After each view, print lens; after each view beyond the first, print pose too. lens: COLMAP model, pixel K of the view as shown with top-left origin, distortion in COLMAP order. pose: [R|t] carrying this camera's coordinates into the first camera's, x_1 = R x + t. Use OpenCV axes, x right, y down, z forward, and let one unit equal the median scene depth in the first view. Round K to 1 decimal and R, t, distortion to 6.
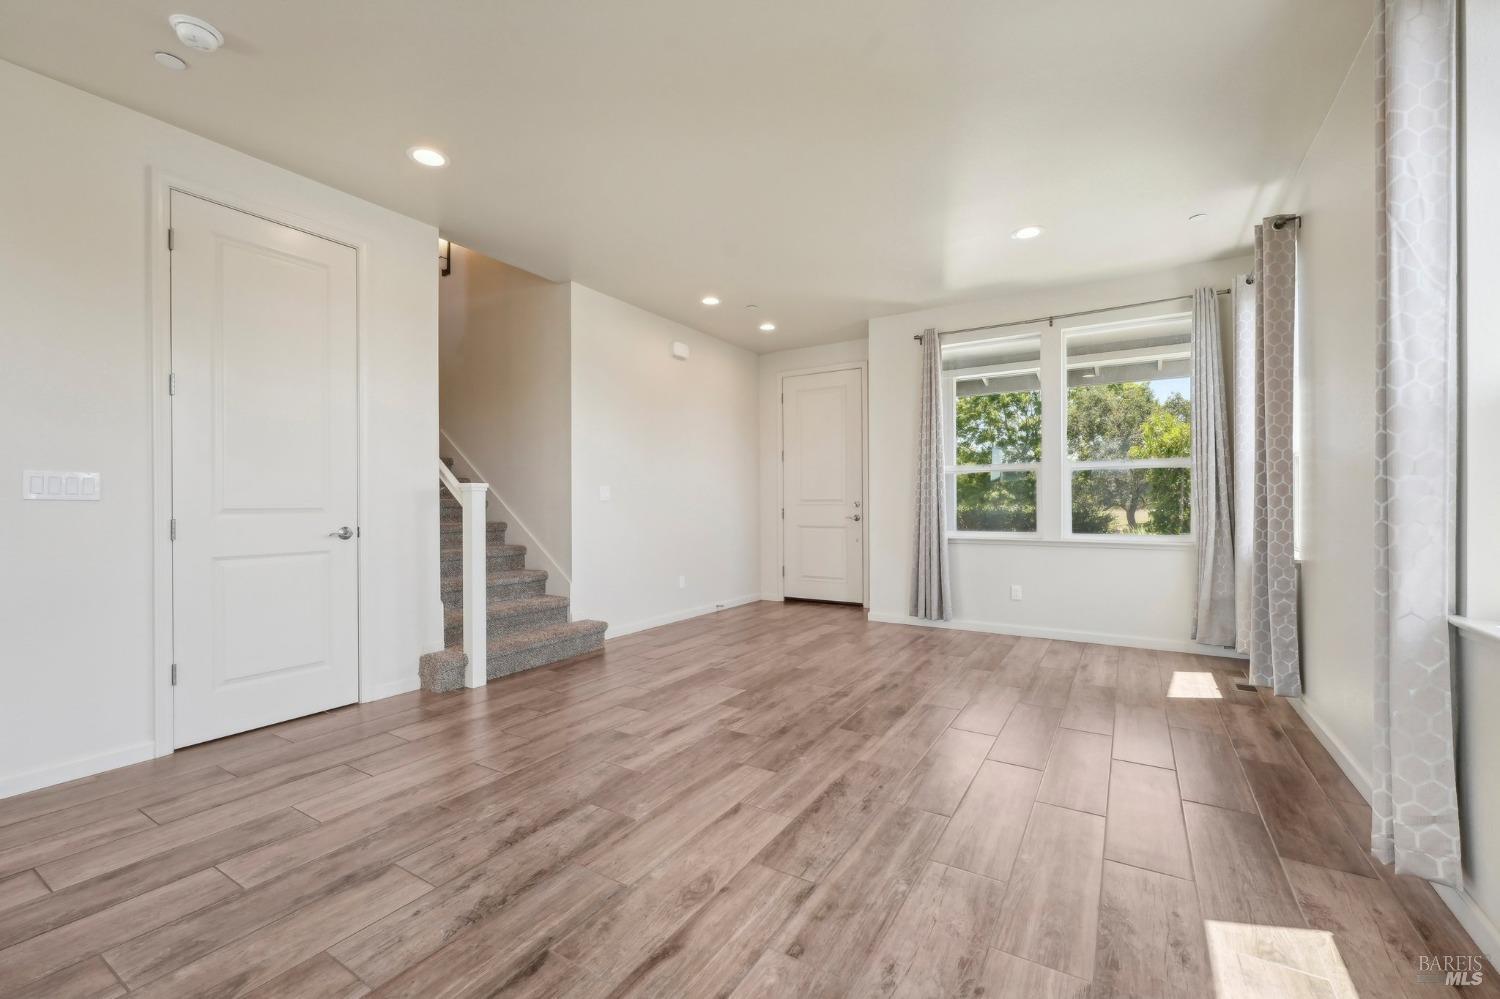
lens RADIAL K [[638.0, 0, 734.0], [0, 638.0, 498.6], [0, 0, 1]] dist [-0.005068, -0.000031]
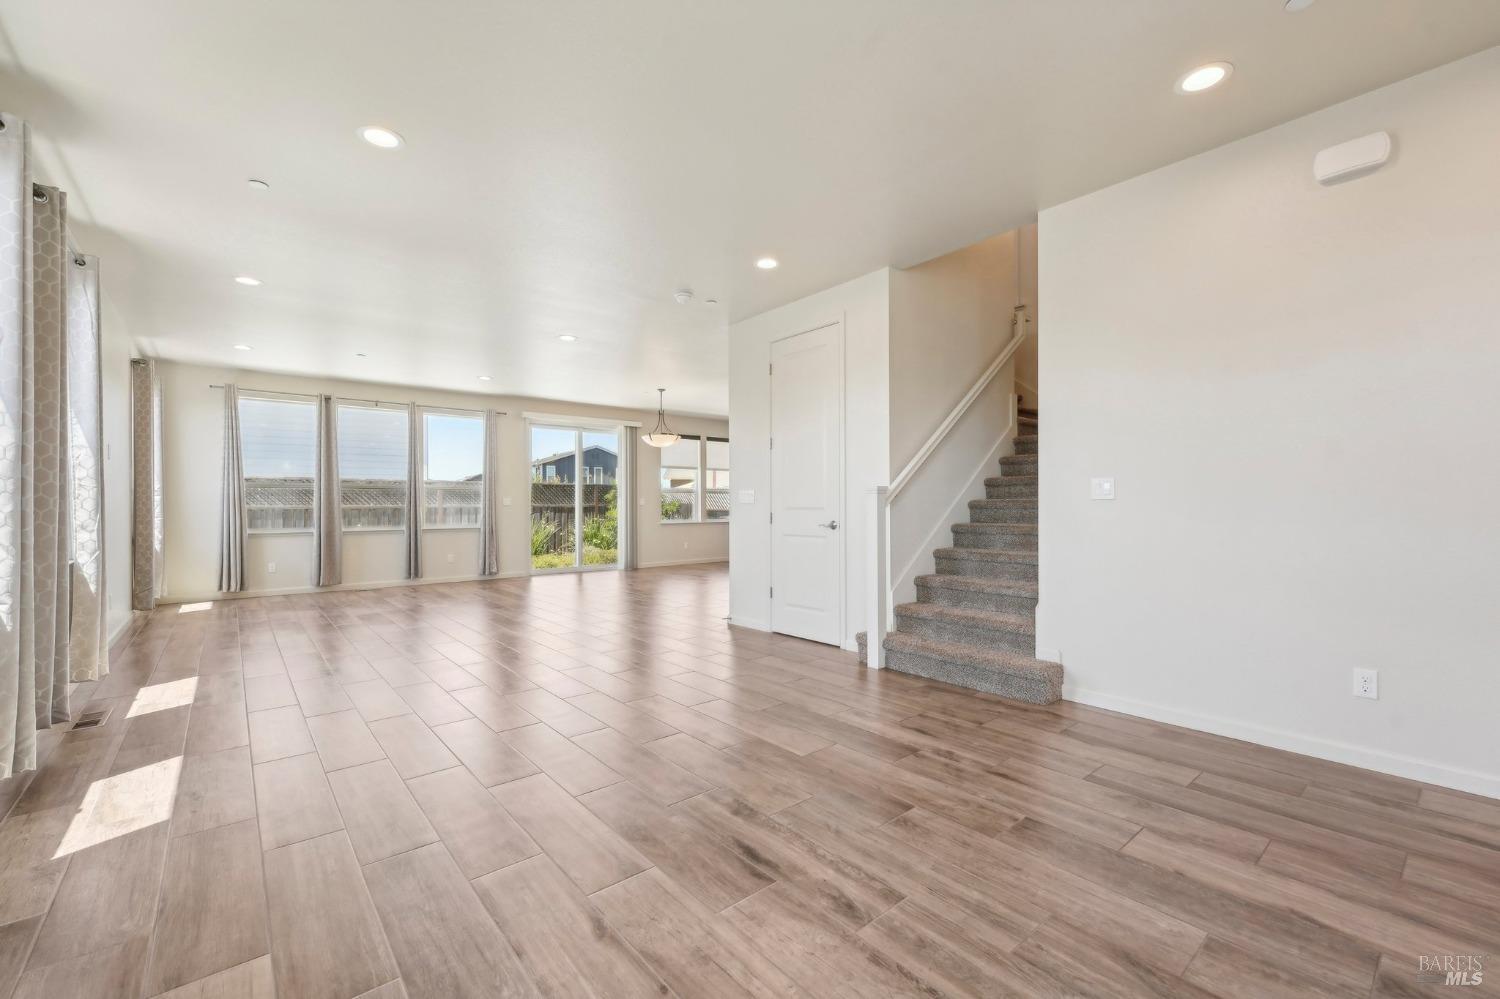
lens RADIAL K [[618.5, 0, 748.5], [0, 618.5, 502.6], [0, 0, 1]] dist [-0.000616, -0.000271]
pose [[-0.304889, 0.001372, -0.952387, 0.640485], [0.012450, 0.999919, -0.002545, 0.003335], [0.952307, -0.012633, -0.304881, 1.023230]]
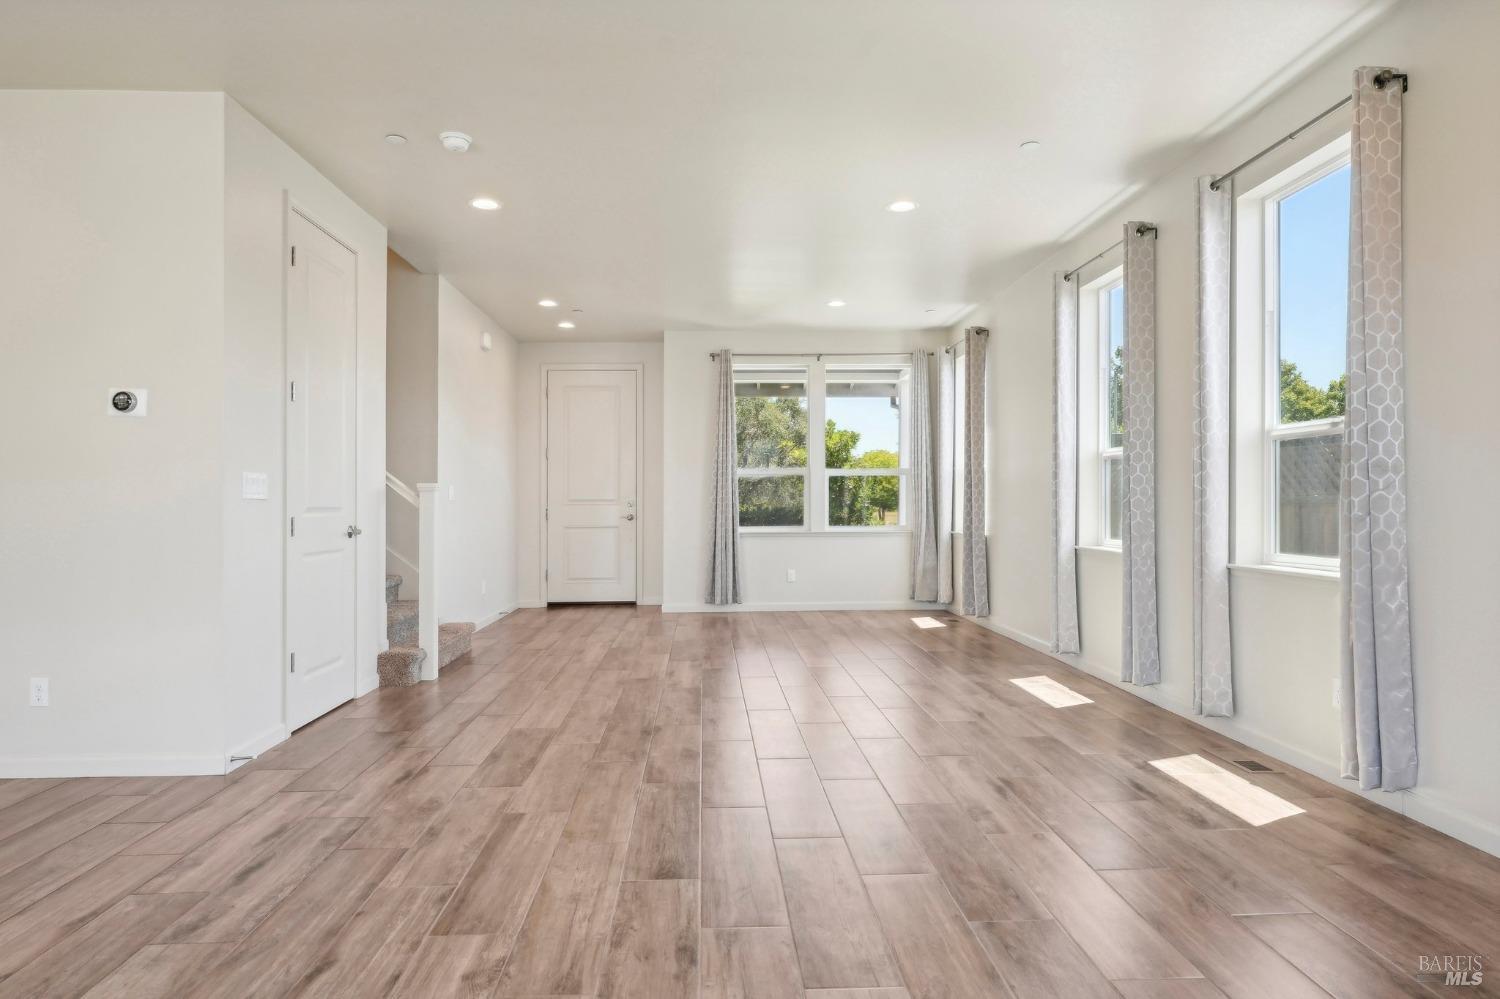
lens RADIAL K [[903.2, 0, 750.0], [0, 903.2, 499.5], [0, 0, 1]] dist [0.038730, 0.000439]
pose [[0.822778, -0.000270, 0.568362, -0.748380], [-0.000101, 1.000000, 0.000621, 0.001271], [-0.568362, -0.000568, 0.822778, -0.464189]]
